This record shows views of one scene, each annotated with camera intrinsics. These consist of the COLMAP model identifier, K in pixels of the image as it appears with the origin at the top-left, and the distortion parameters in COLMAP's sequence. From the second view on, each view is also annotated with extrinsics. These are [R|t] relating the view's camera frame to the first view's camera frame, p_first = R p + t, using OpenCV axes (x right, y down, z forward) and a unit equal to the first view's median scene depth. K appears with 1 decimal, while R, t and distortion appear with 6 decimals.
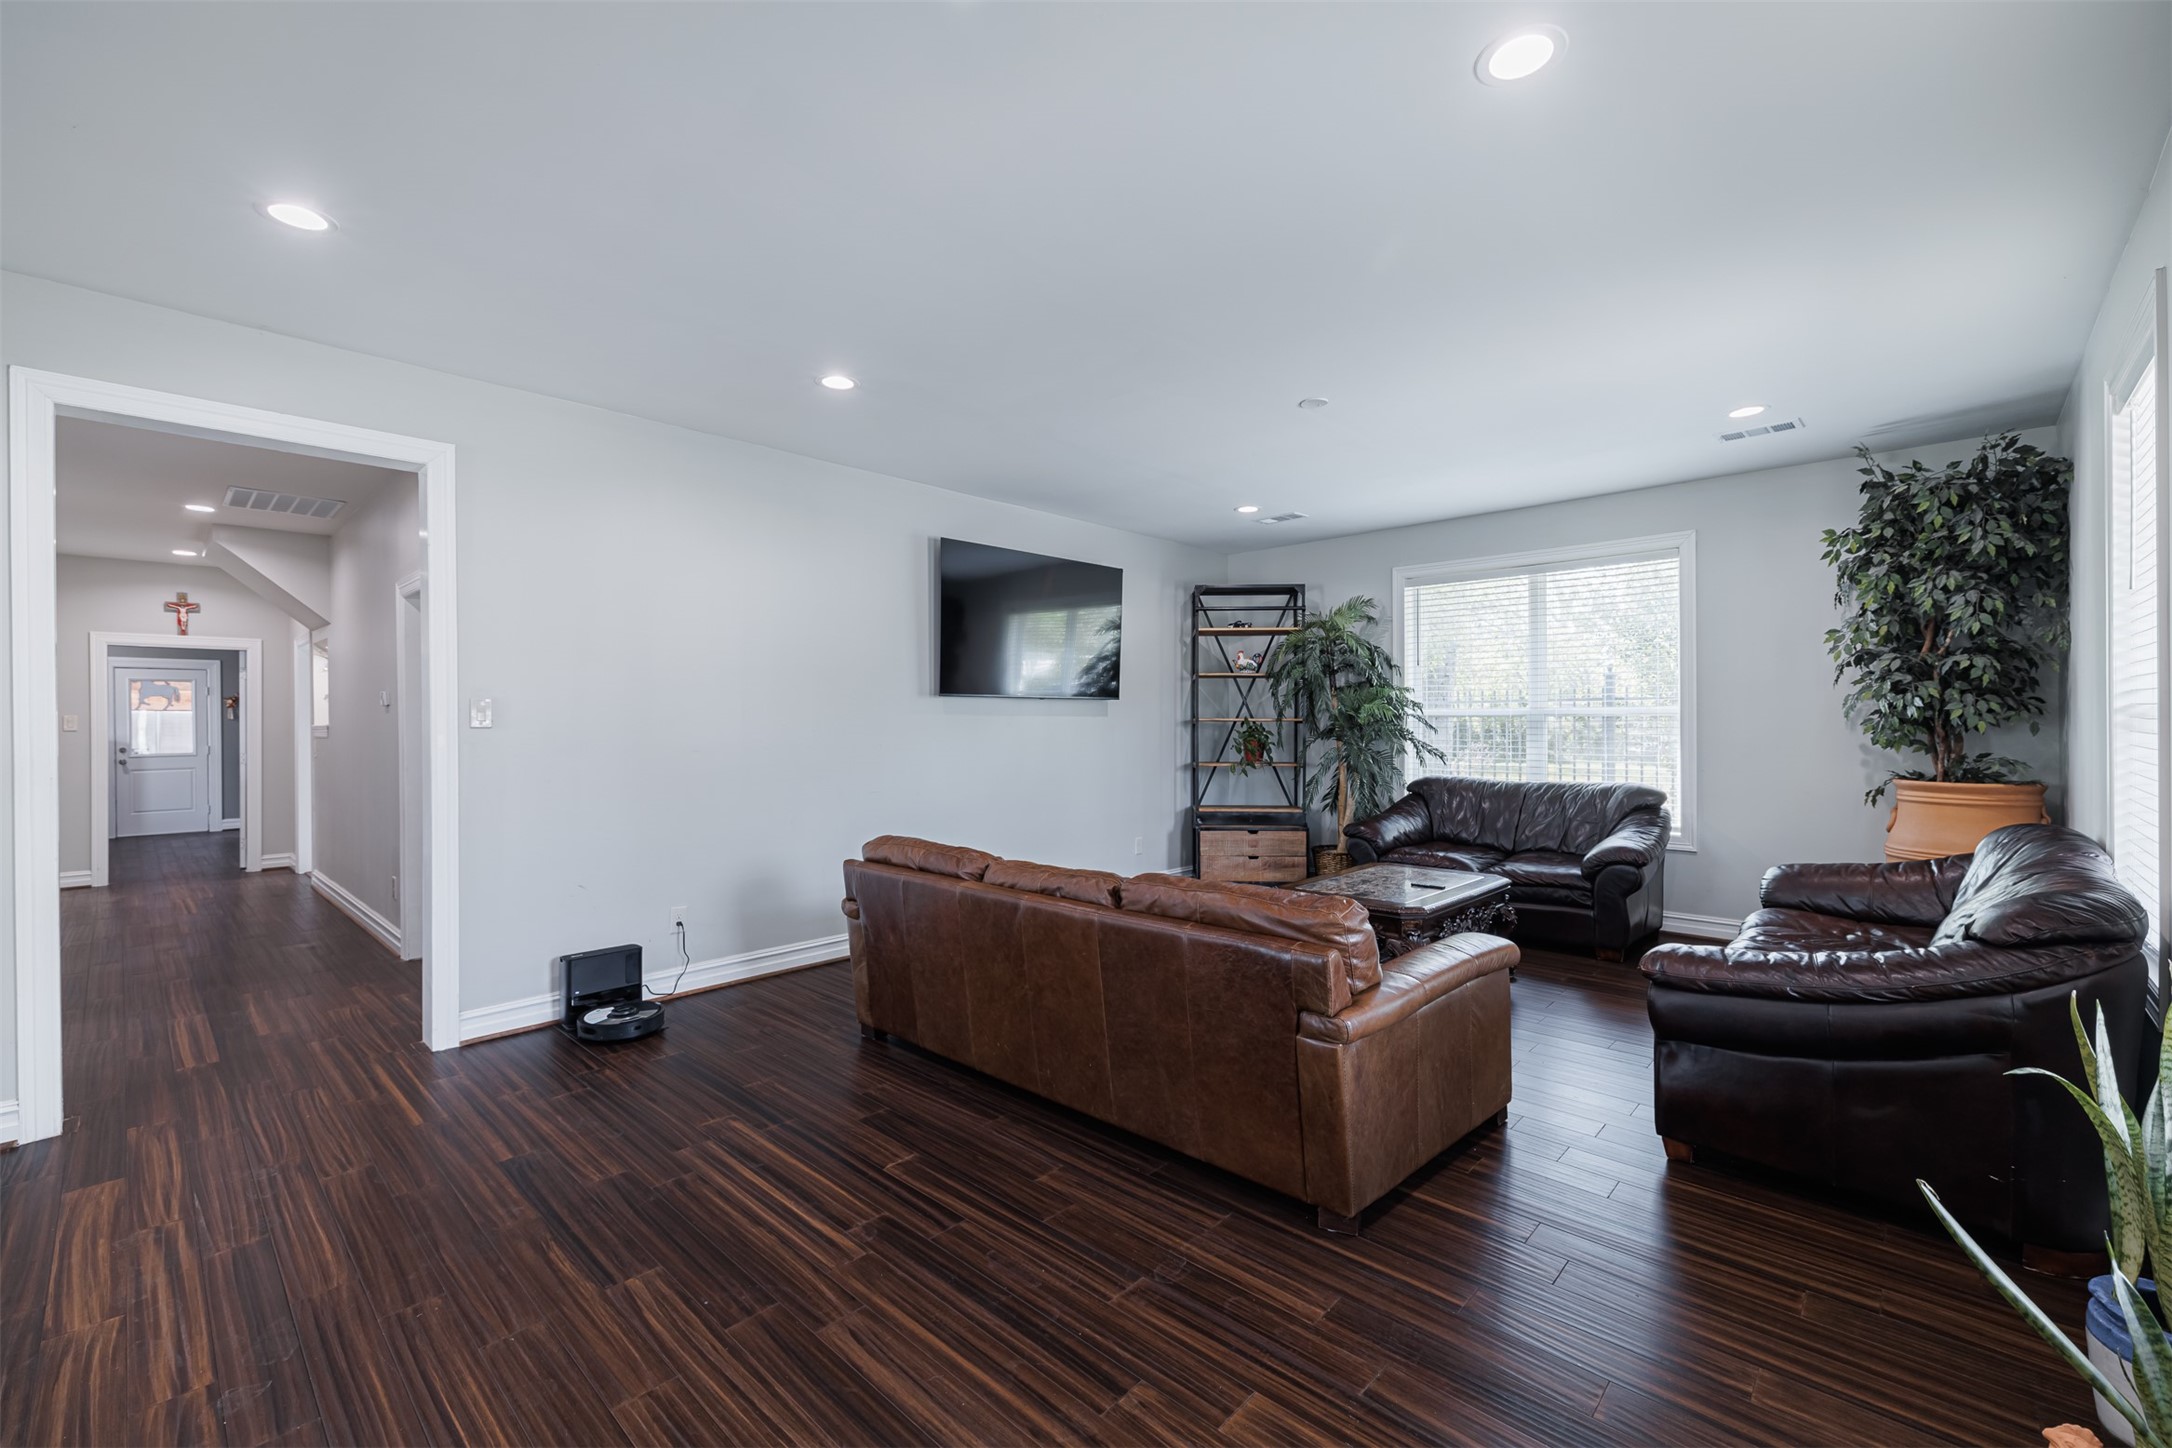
lens RADIAL K [[927.9, 0, 1090.1], [0, 927.9, 716.7], [0, 0, 1]] dist [0.014158, -0.002204]
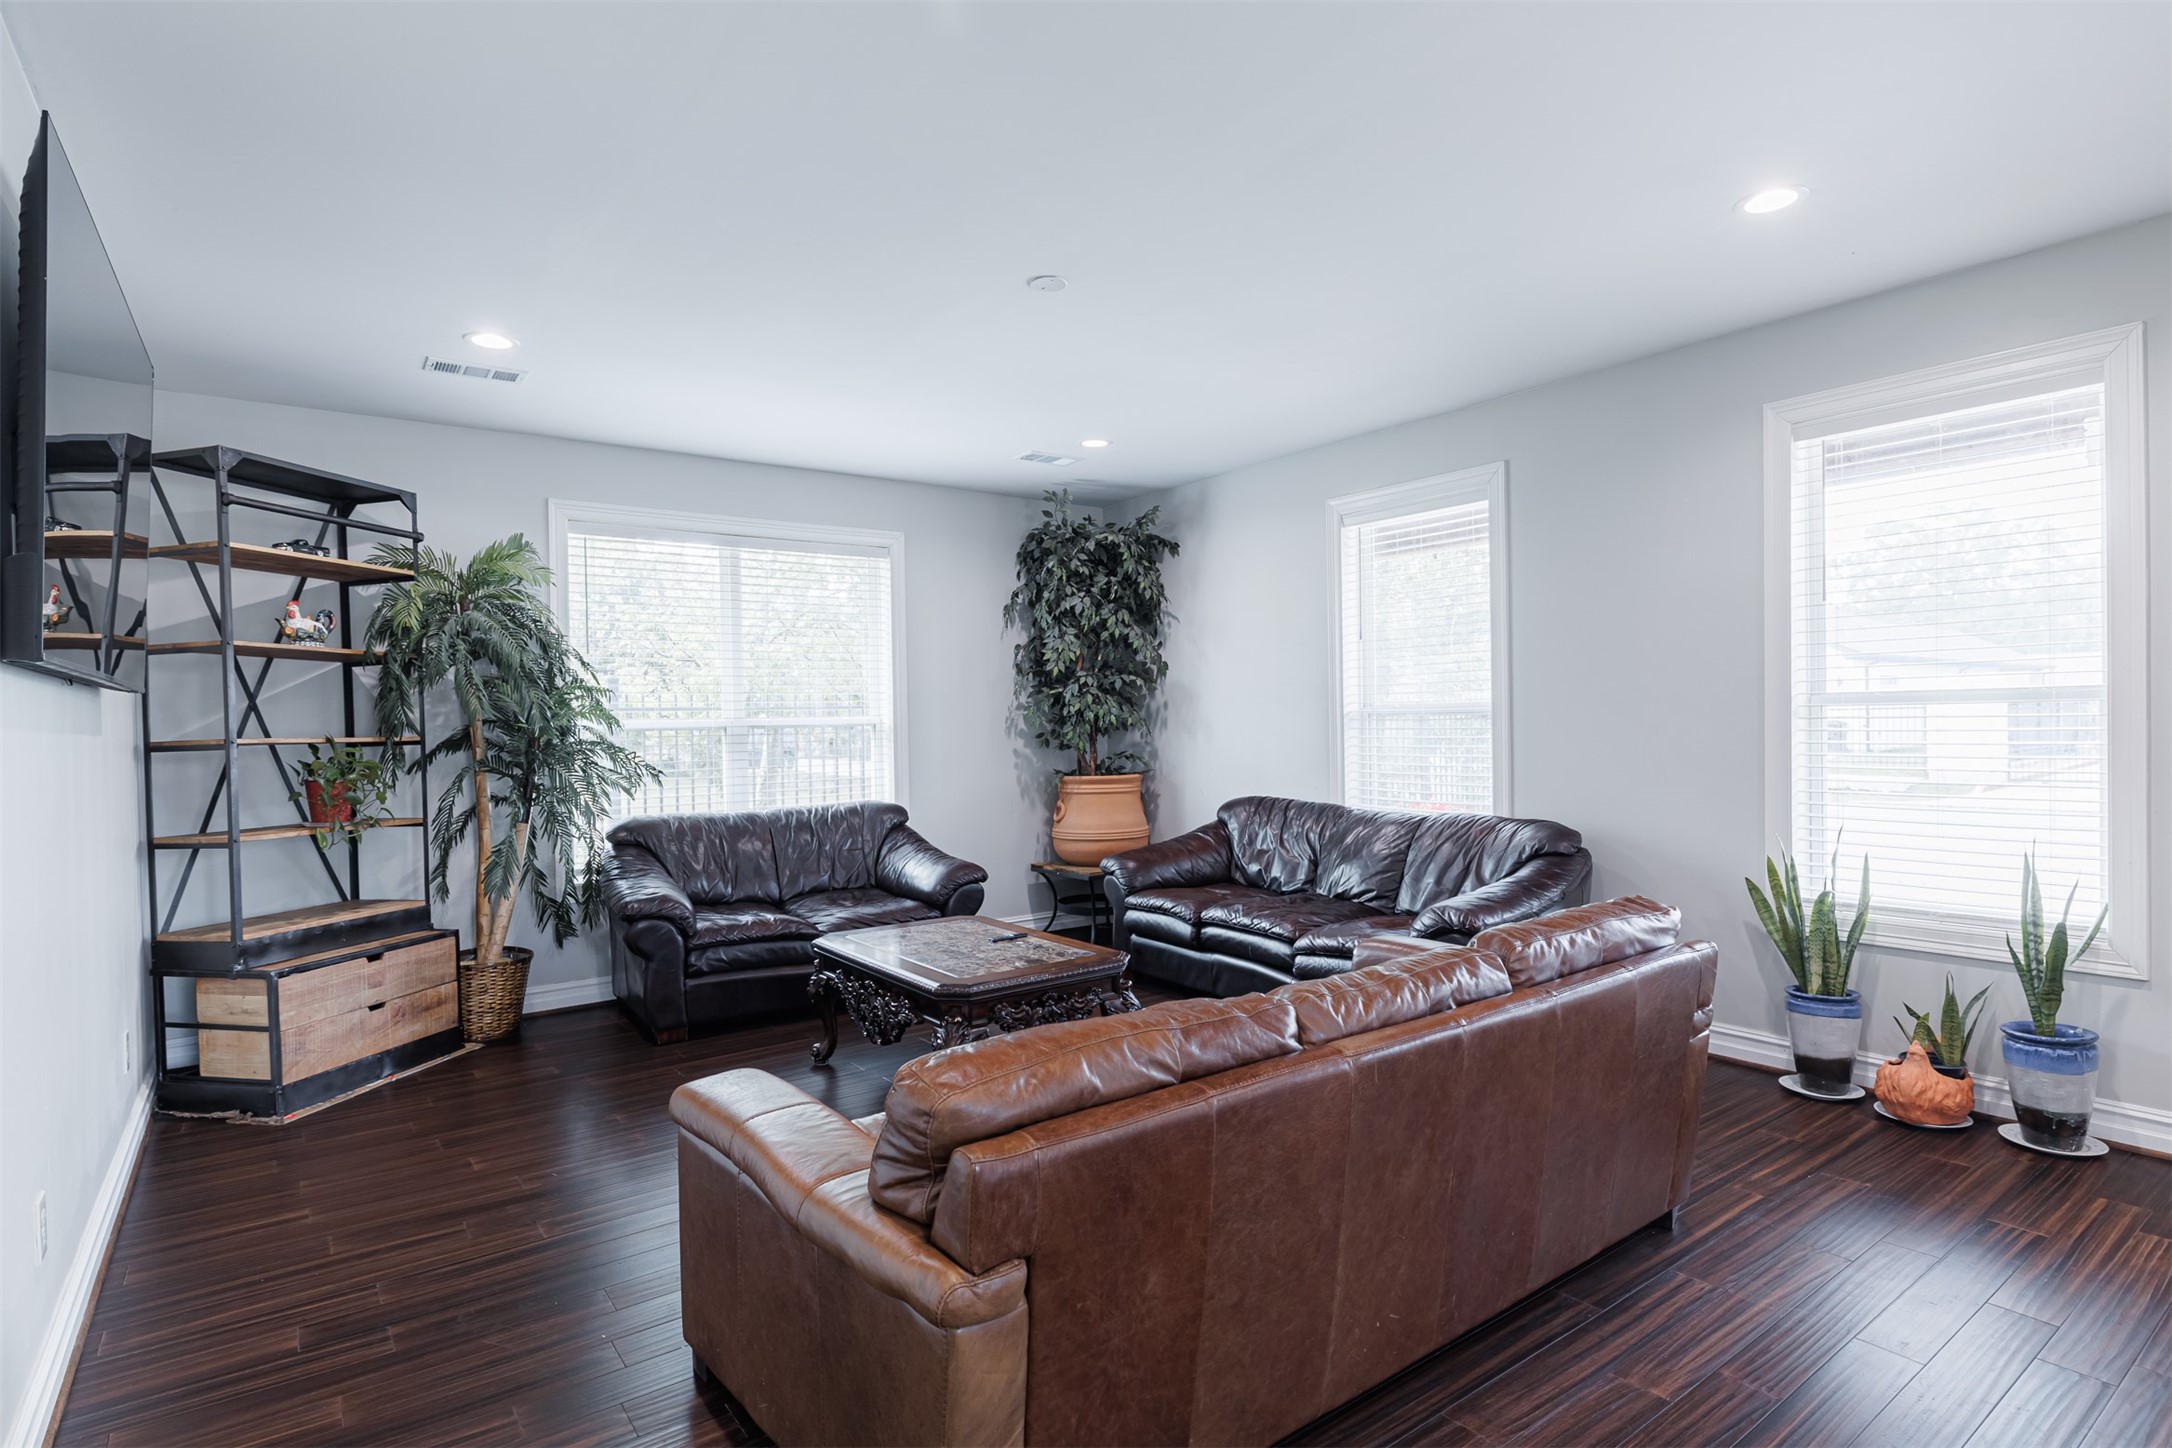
lens RADIAL K [[1094.6, 0, 1111.5], [0, 1094.6, 731.4], [0, 0, 1]] dist [0.001707, 0.000862]
pose [[0.162366, -0.006844, 0.986707, -0.639113], [0.014474, 0.999885, 0.004554, 0.004302], [-0.986624, 0.013542, 0.162446, 0.895438]]
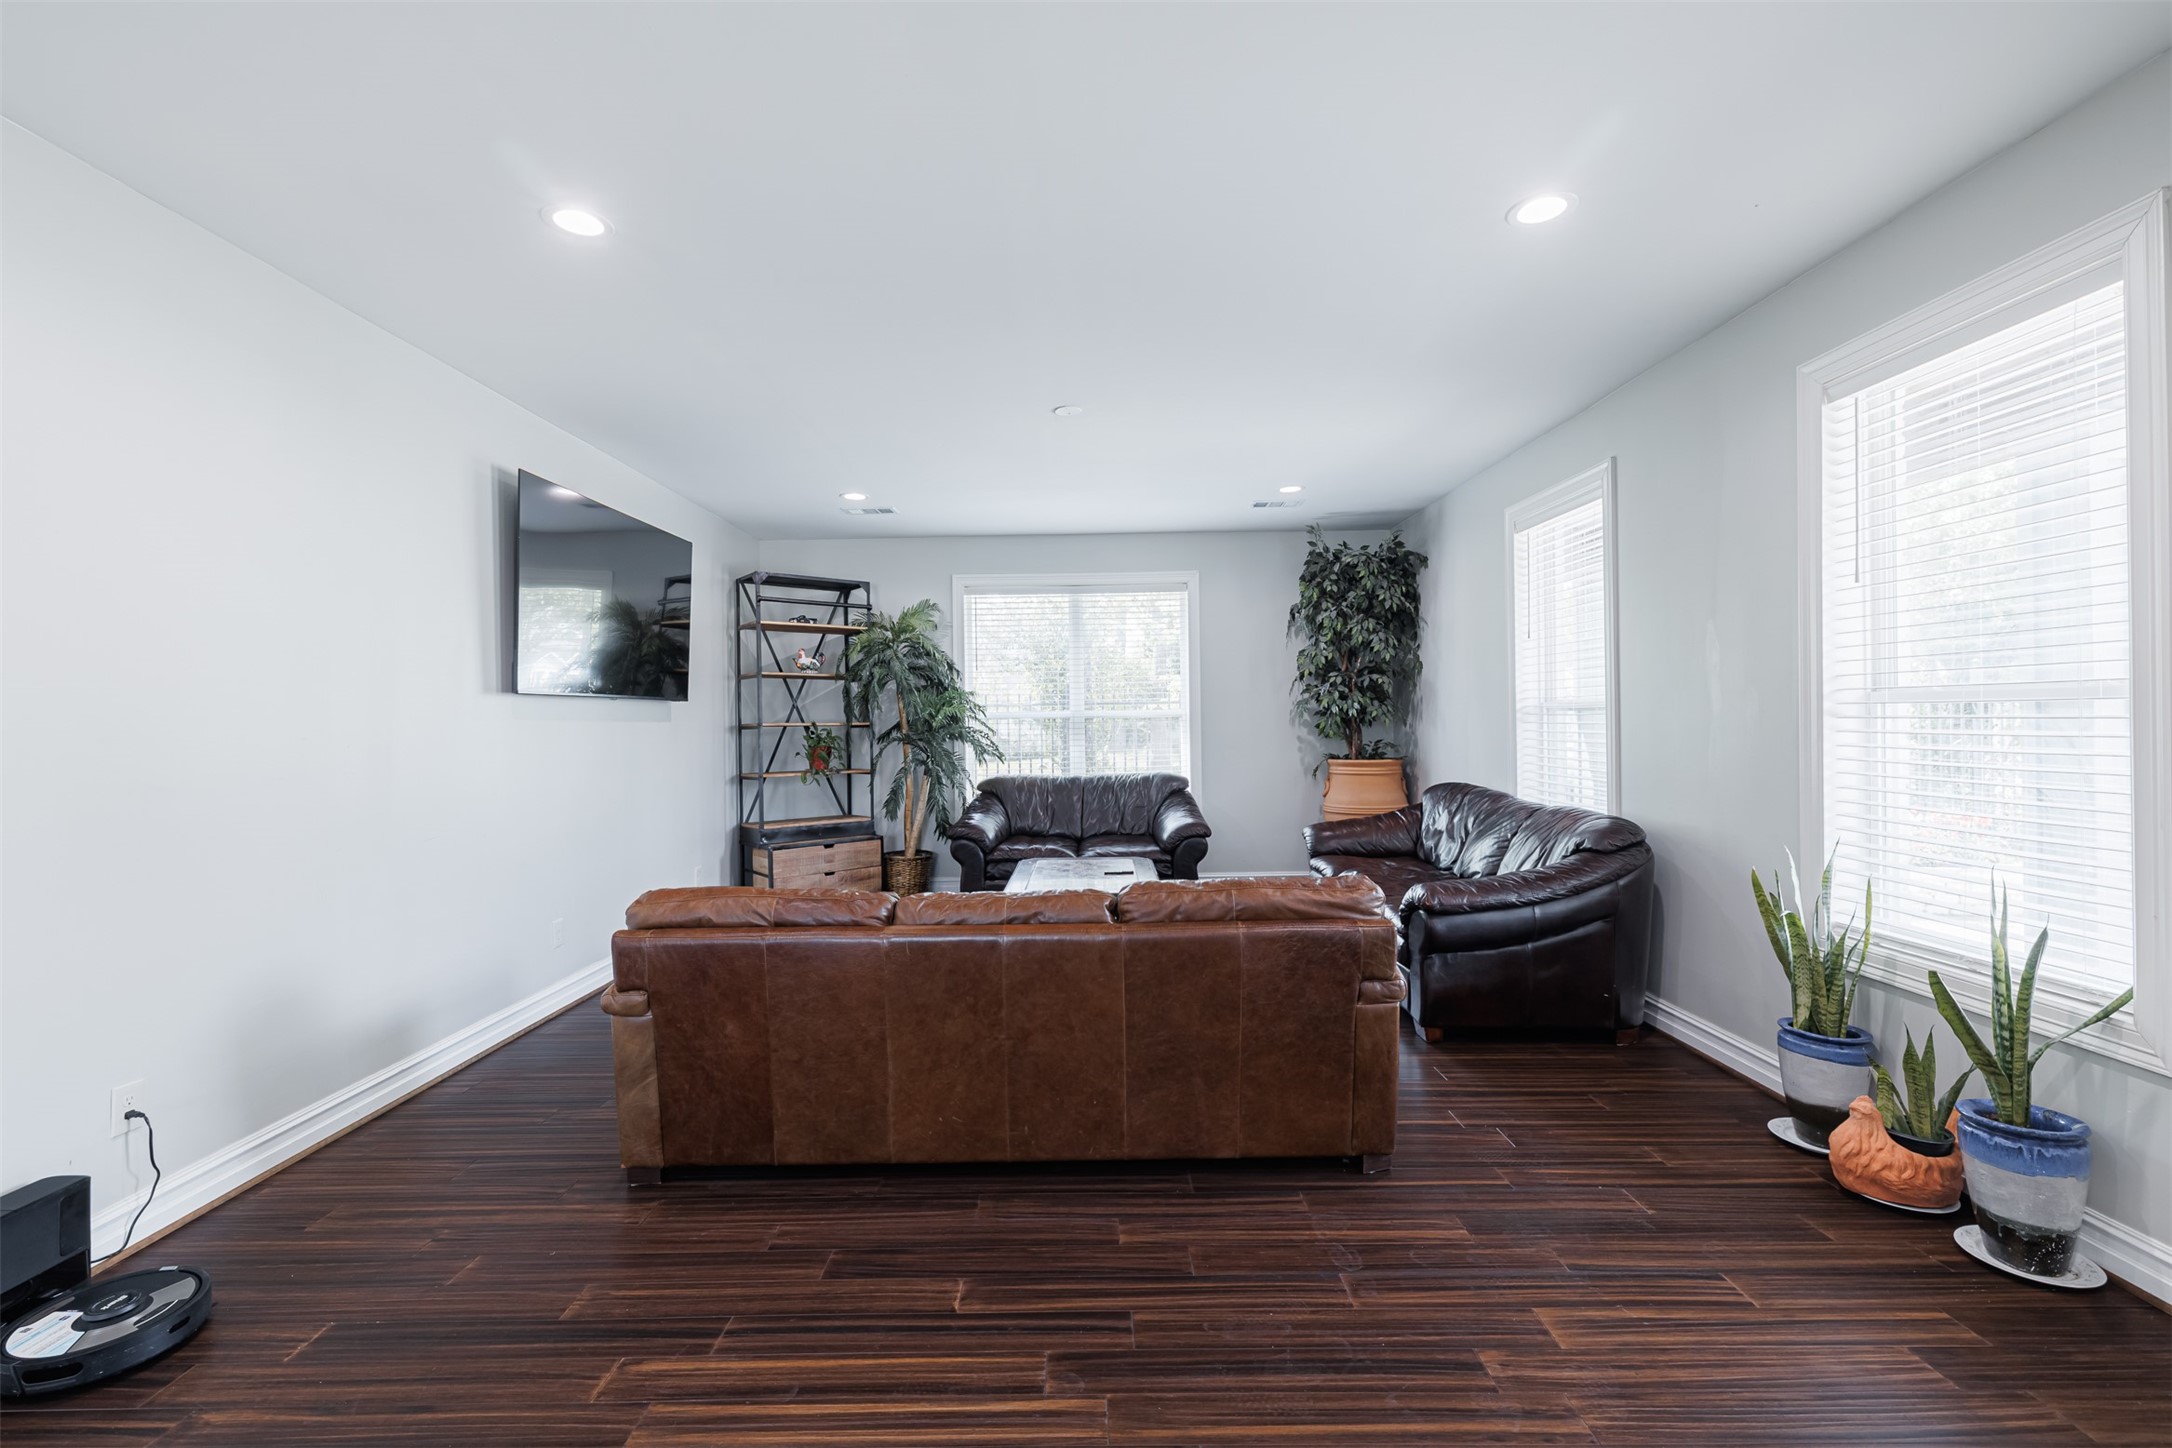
lens RADIAL K [[927.9, 0, 1102.5], [0, 927.9, 716.5], [0, 0, 1]] dist [0.014158, -0.002204]
pose [[0.719963, -0.004625, 0.693997, -0.482211], [0.009081, 0.999955, -0.002757, 0.001633], [-0.693953, 0.008287, 0.719973, 0.264780]]
